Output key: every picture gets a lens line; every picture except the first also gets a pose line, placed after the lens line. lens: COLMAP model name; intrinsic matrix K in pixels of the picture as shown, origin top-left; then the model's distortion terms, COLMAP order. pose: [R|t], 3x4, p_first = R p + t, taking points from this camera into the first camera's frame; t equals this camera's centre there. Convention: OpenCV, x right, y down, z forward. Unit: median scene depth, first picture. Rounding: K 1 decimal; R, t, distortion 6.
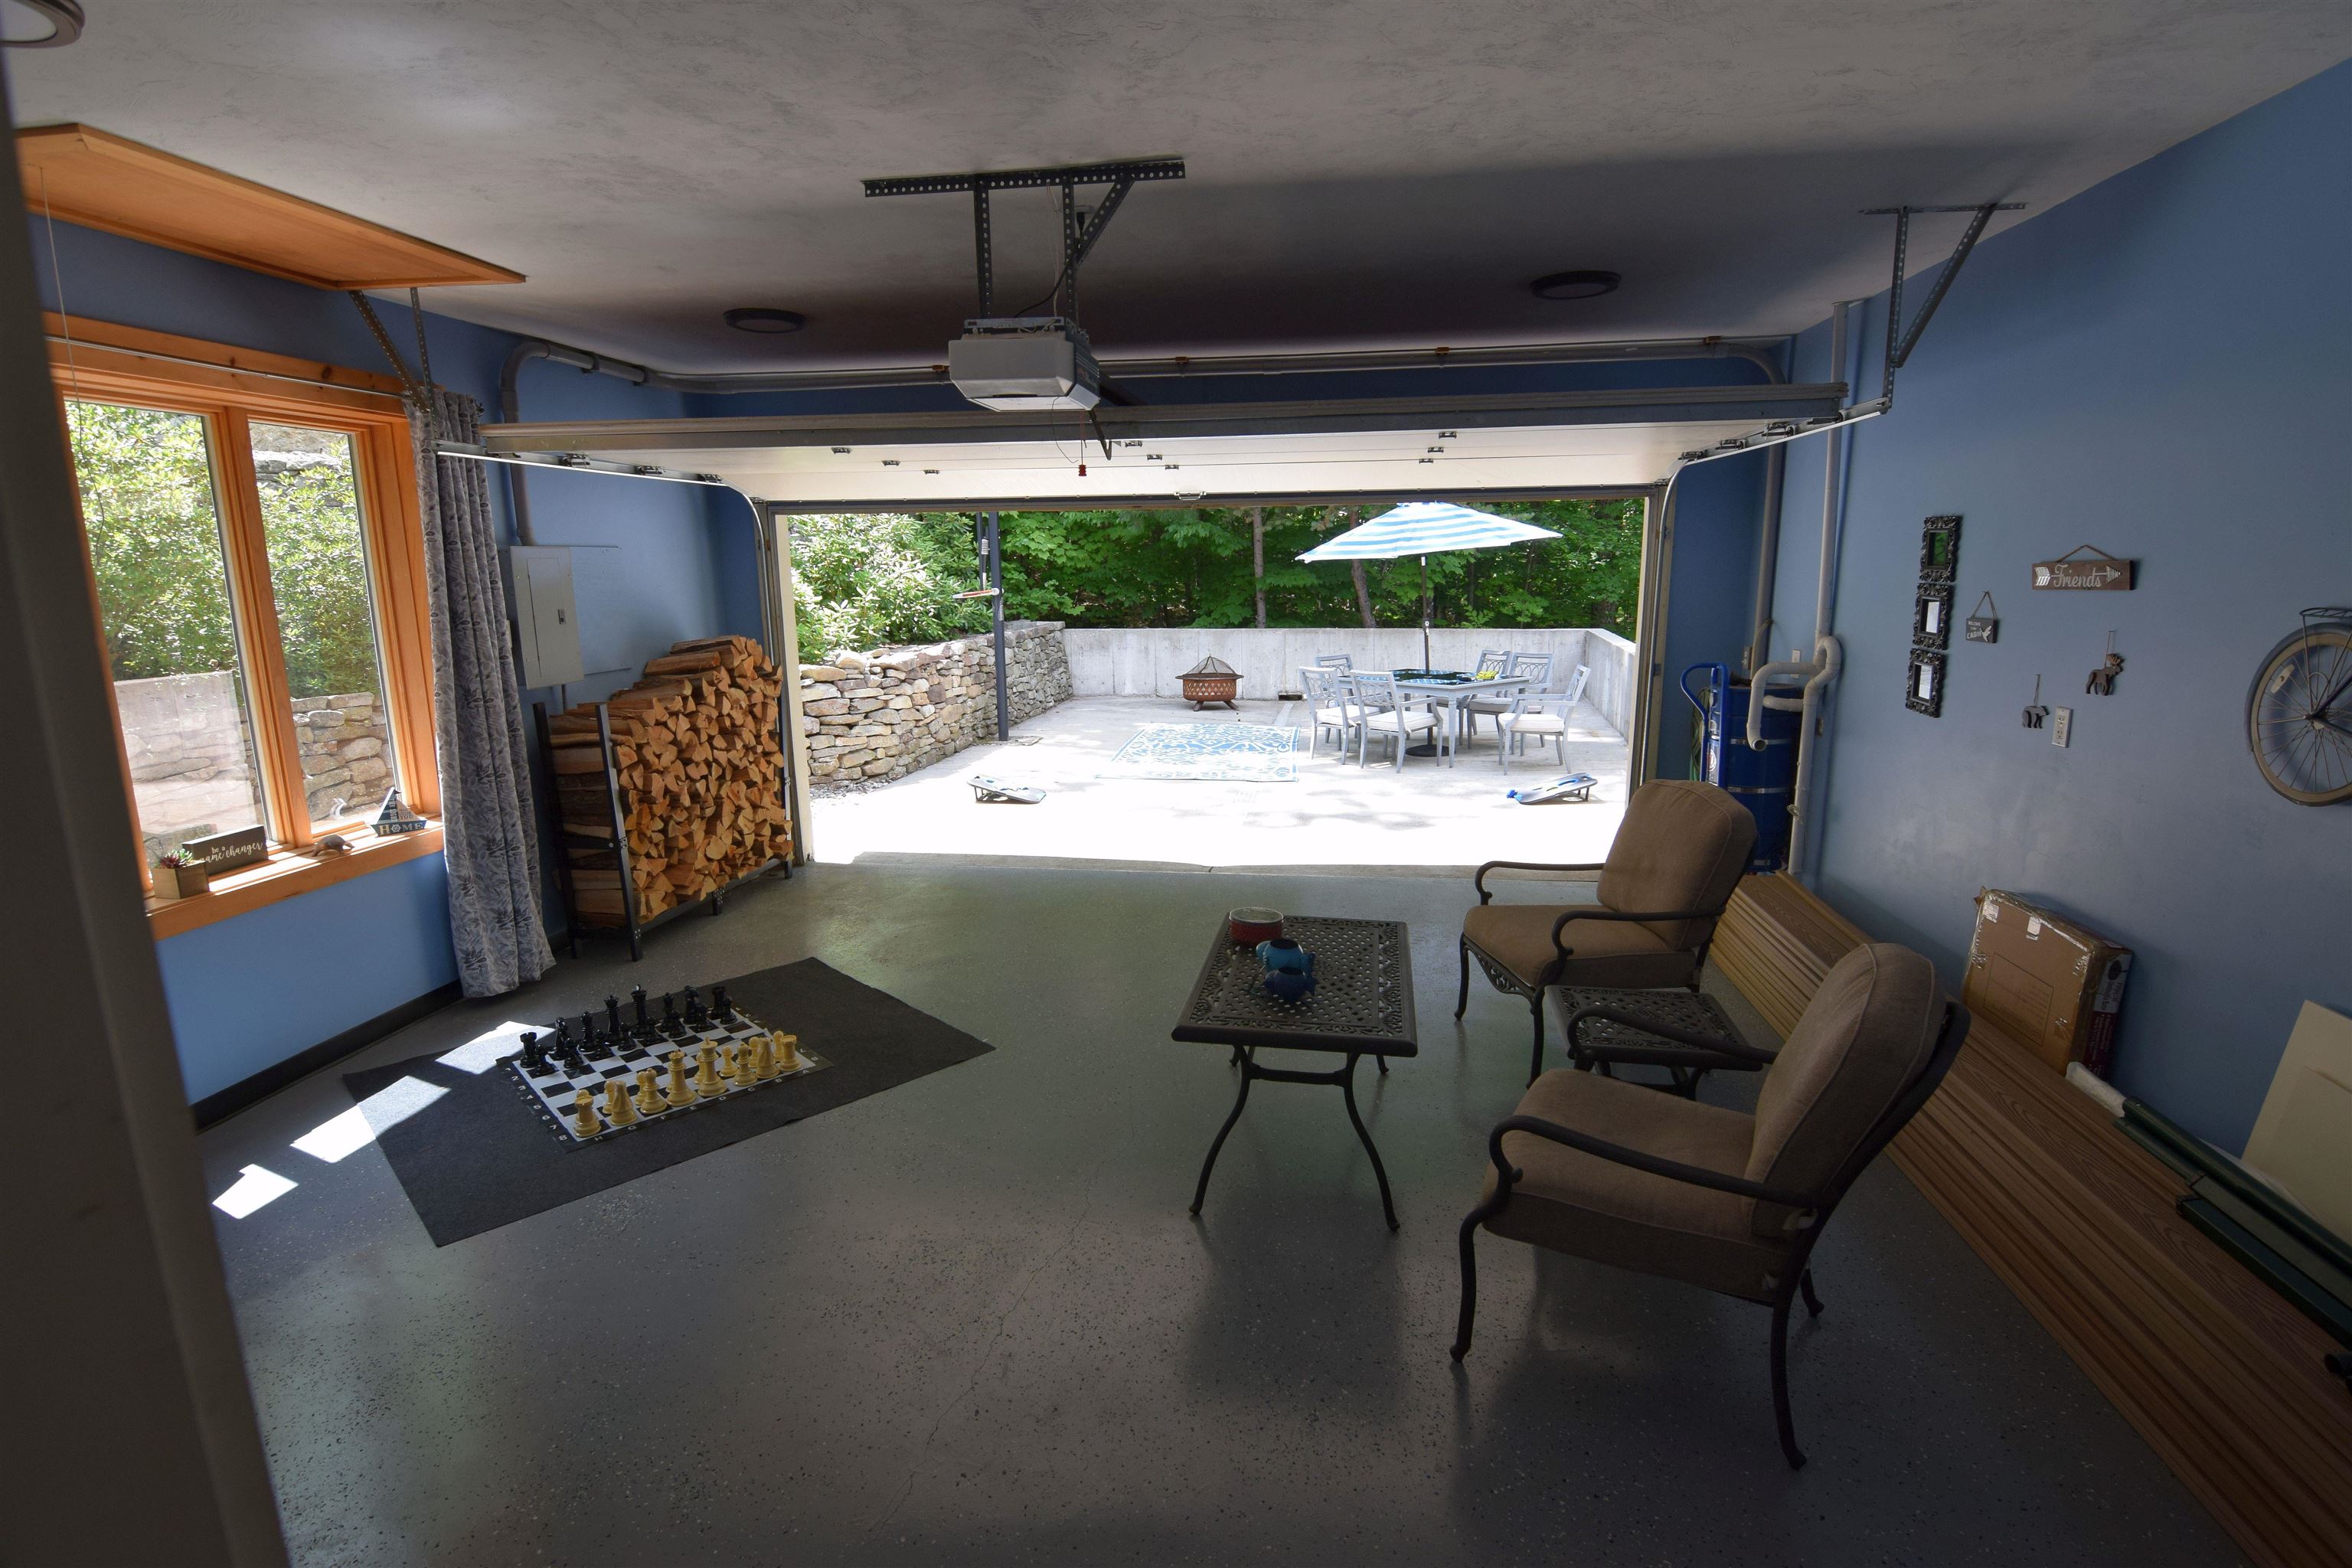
lens RADIAL K [[1130.7, 0, 1177.5], [0, 1130.7, 790.7], [0, 0, 1]] dist [-0.015731, -0.002508]
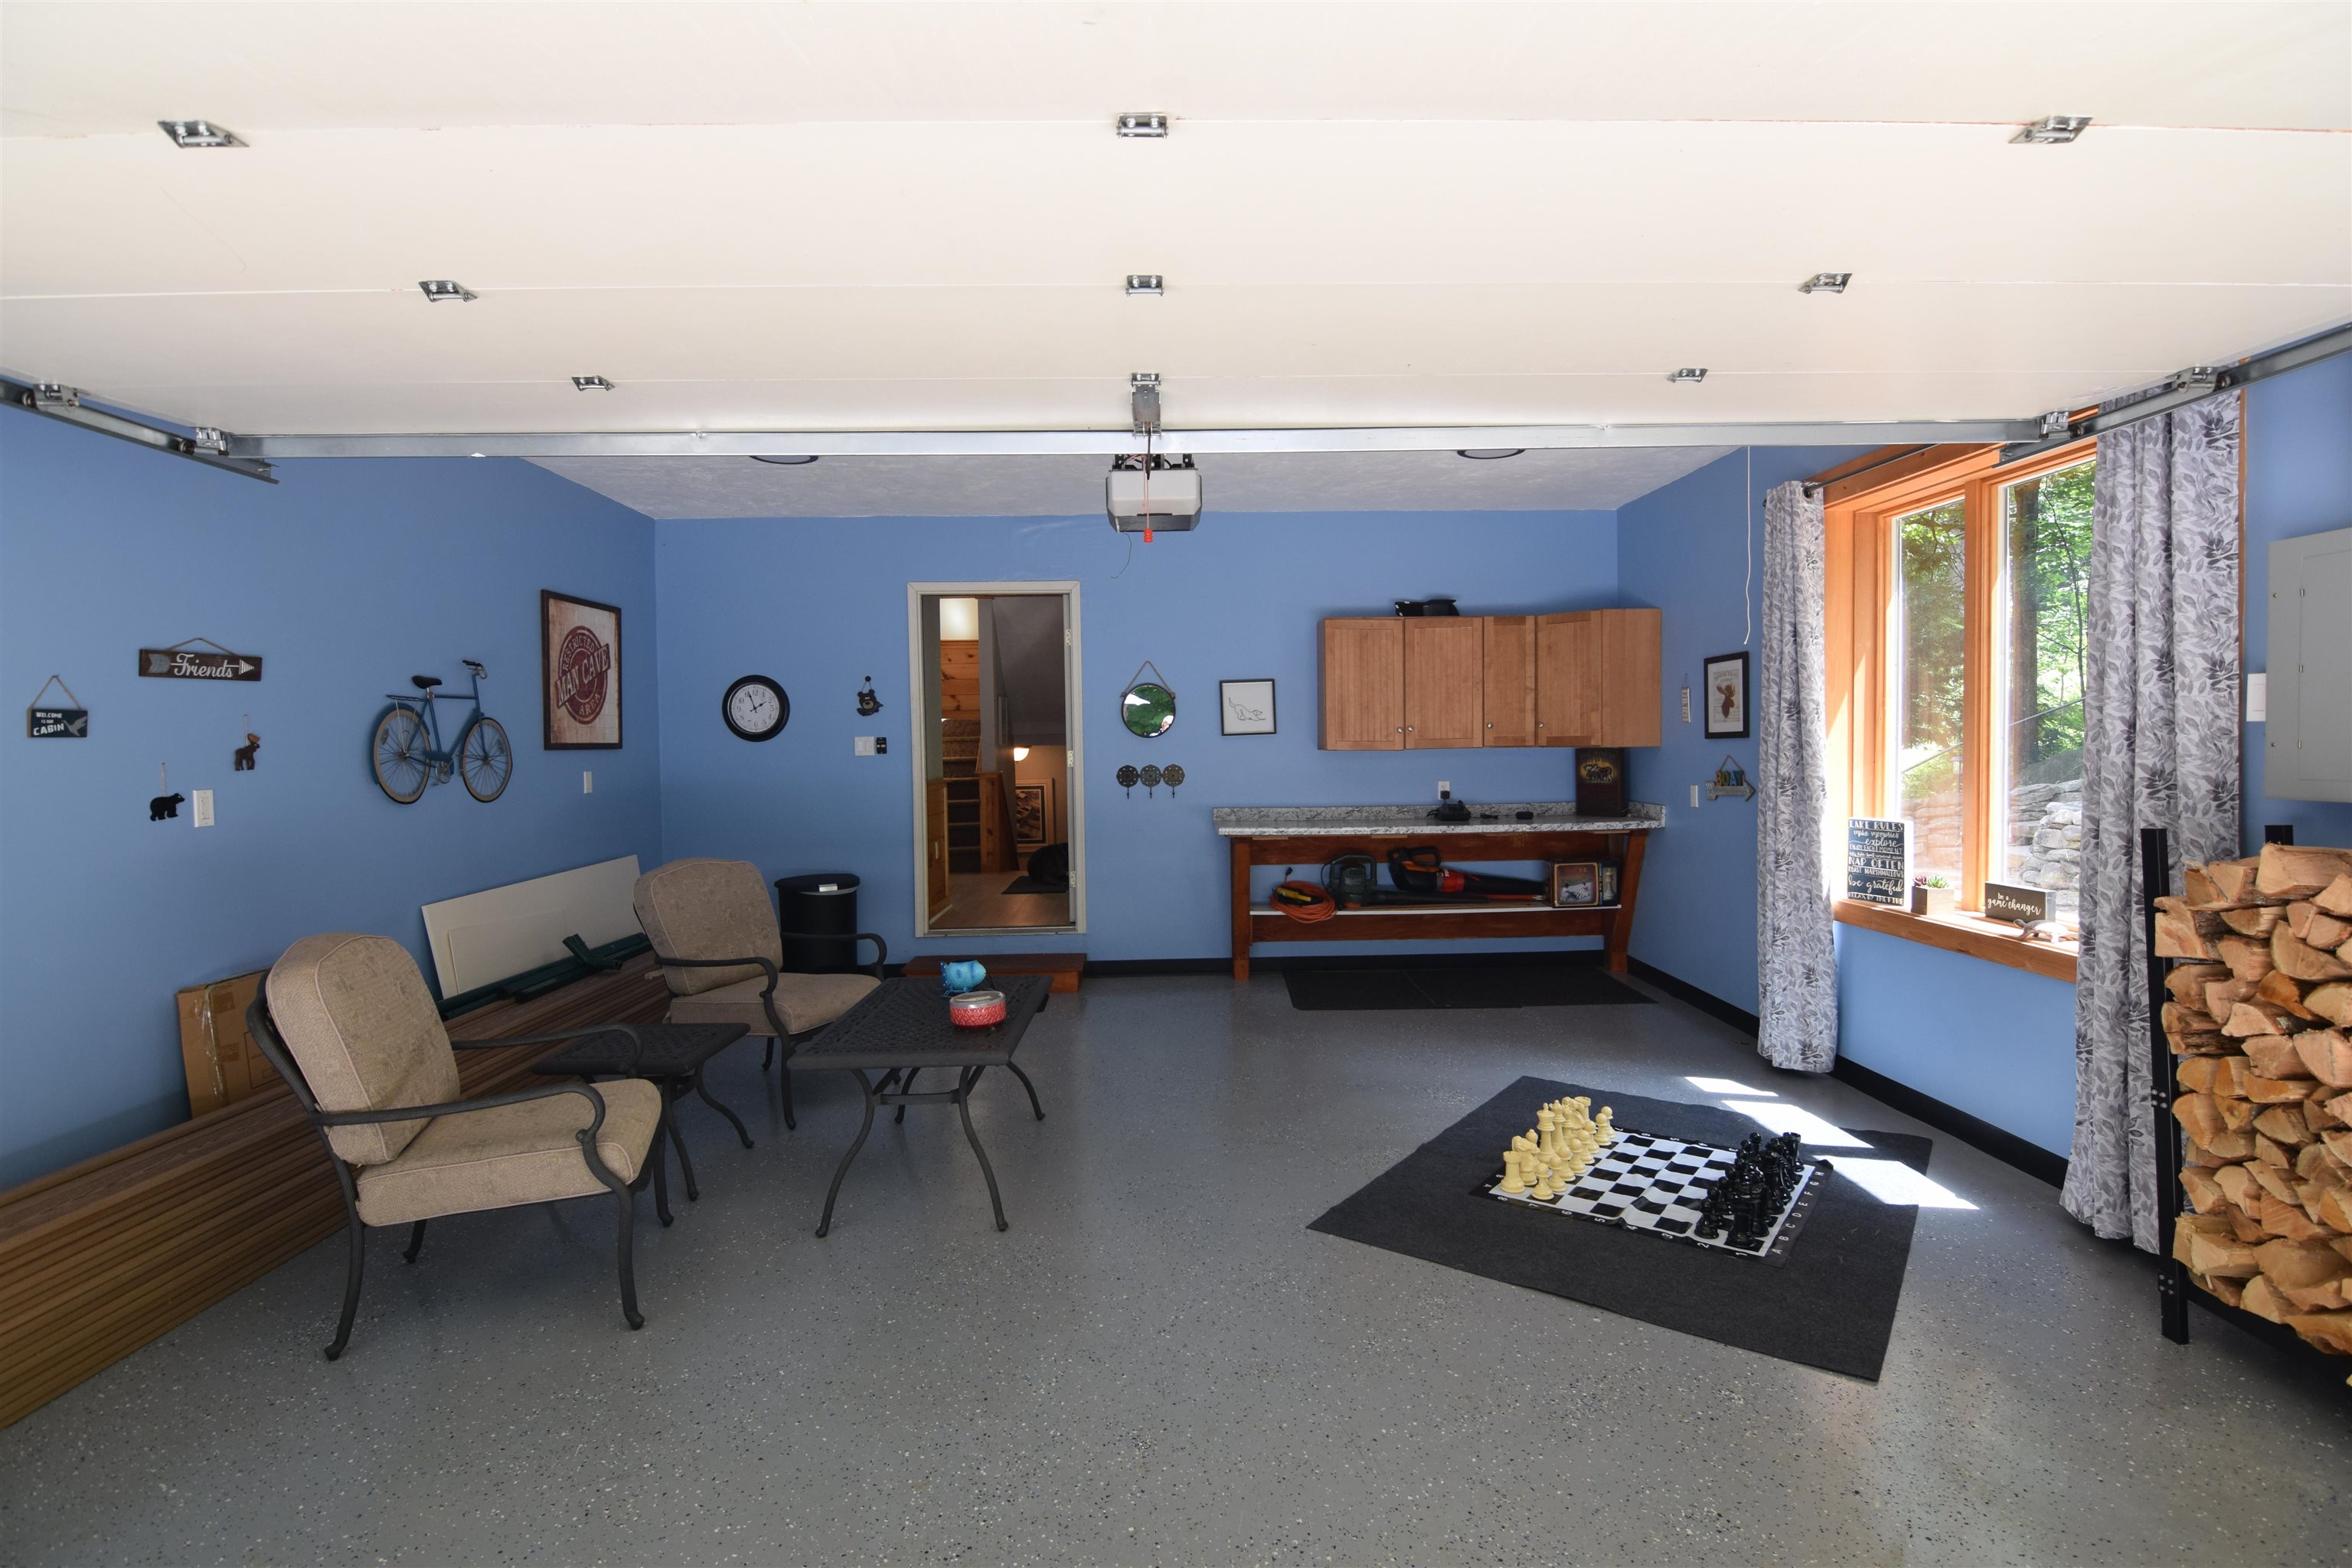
lens RADIAL K [[1130.7, 0, 1179.8], [0, 1130.7, 785.3], [0, 0, 1]] dist [-0.015731, -0.002508]
pose [[-0.987607, 0.030508, -0.153954, 0.044020], [-0.004684, 0.974759, 0.223210, -0.306476], [0.156877, 0.221165, -0.962536, 2.082990]]
